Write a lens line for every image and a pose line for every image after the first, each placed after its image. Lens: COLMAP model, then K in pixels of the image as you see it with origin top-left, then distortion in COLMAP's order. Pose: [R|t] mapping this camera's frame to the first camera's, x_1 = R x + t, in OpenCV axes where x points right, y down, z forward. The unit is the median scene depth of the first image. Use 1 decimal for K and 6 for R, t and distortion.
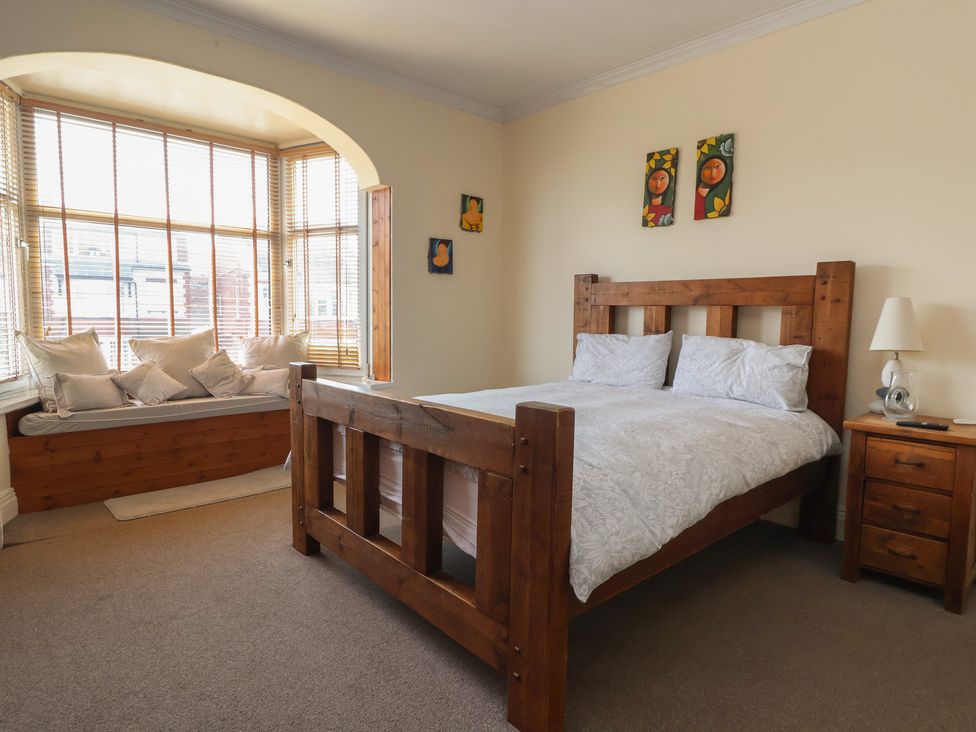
lens RADIAL K [[557.6, 0, 485.8], [0, 557.6, 360.8], [0, 0, 1]] dist [0.002352, 0.000877]
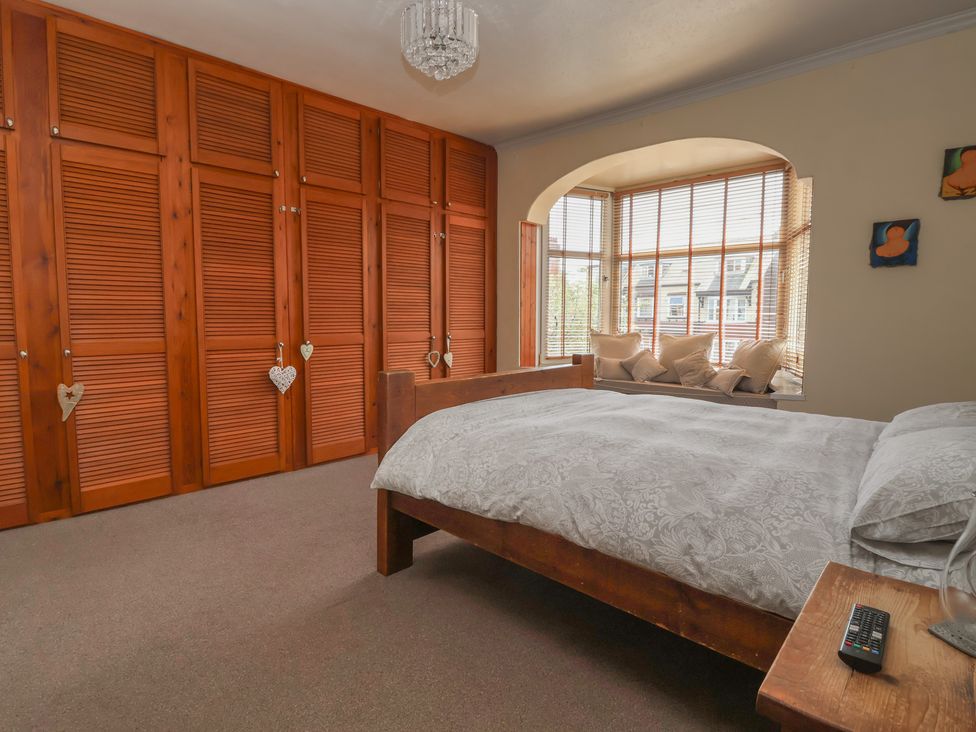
lens RADIAL K [[508.6, 0, 483.8], [0, 508.6, 360.9], [0, 0, 1]] dist [0.003291, -0.013832]
pose [[0.086732, 0.078733, -0.993116, 0.623766], [-0.091616, 0.993278, 0.070745, -0.028976], [0.992010, 0.084850, 0.093362, 0.433936]]
